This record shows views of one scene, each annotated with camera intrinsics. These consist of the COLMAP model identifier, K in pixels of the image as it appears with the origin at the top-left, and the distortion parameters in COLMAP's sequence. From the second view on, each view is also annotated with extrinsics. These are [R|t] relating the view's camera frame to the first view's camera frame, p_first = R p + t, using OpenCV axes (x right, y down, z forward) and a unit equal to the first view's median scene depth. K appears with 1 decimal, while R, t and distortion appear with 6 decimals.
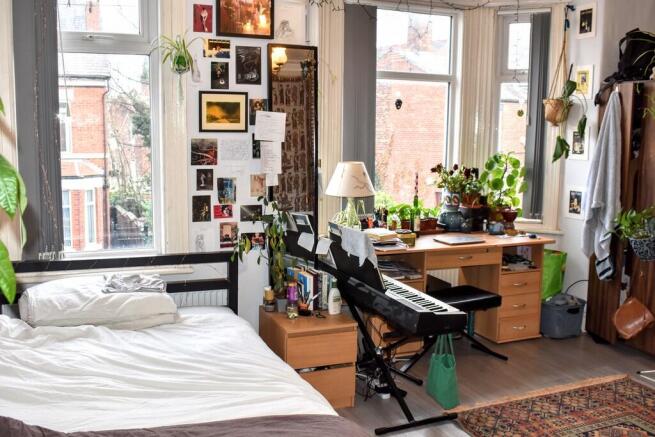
lens RADIAL K [[647.4, 0, 328.0], [0, 647.4, 217.1], [0, 0, 1]] dist [-0.073821, 0.000000]
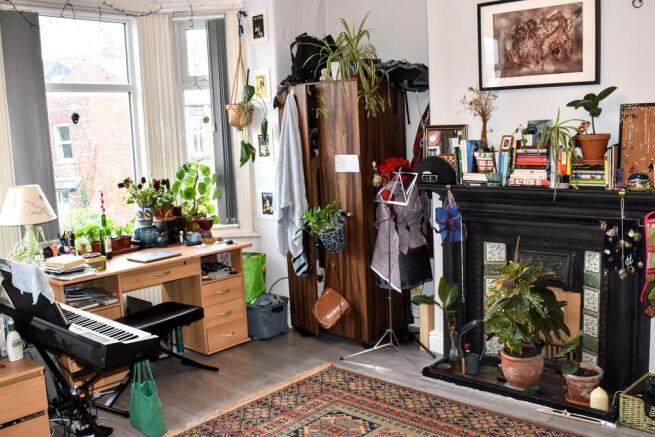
lens RADIAL K [[647.4, 0, 328.6], [0, 647.4, 216.1], [0, 0, 1]] dist [-0.073821, 0.000000]
pose [[0.903098, -0.111199, 0.414788, 0.052572], [0.115614, 0.993188, 0.014541, -0.008100], [-0.413580, 0.034823, 0.909802, 0.024448]]
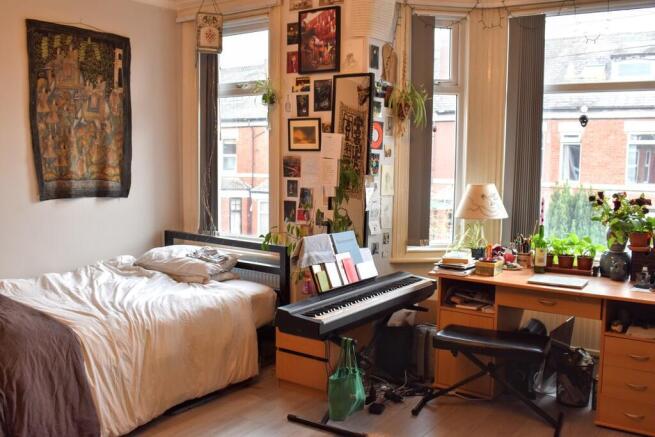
lens RADIAL K [[647.4, 0, 326.7], [0, 647.4, 222.0], [0, 0, 1]] dist [-0.073821, 0.000000]
pose [[0.521857, 0.078565, -0.849407, 0.833060], [-0.120542, 0.992550, 0.017746, -0.020930], [0.844473, 0.093128, 0.527440, 0.354441]]
